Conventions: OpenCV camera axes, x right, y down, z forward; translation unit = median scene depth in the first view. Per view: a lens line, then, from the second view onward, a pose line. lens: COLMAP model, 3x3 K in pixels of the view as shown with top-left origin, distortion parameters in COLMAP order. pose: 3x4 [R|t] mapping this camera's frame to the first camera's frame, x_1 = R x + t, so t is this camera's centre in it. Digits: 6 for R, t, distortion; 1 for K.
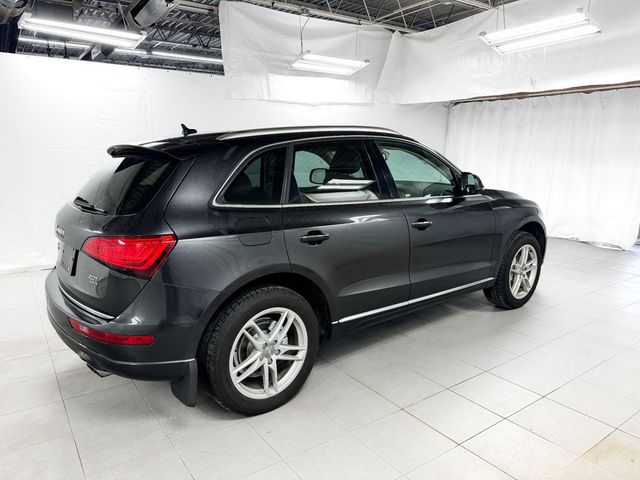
lens RADIAL K [[447.2, 0, 309.4], [0, 447.2, 239.9], [0, 0, 1]] dist [0.071382, -0.073793]
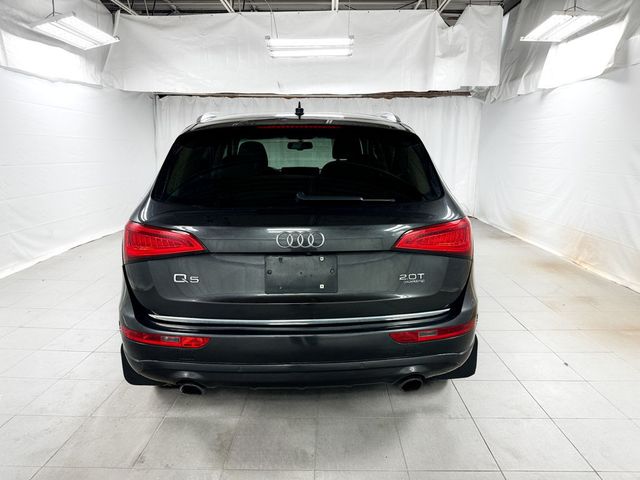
lens RADIAL K [[447.2, 0, 309.4], [0, 447.2, 239.9], [0, 0, 1]] dist [0.071382, -0.073793]
pose [[0.596899, -0.163252, 0.785532, -0.385446], [0.158931, 0.983737, 0.083678, -0.026442], [-0.786418, 0.074898, 0.613138, 0.195084]]
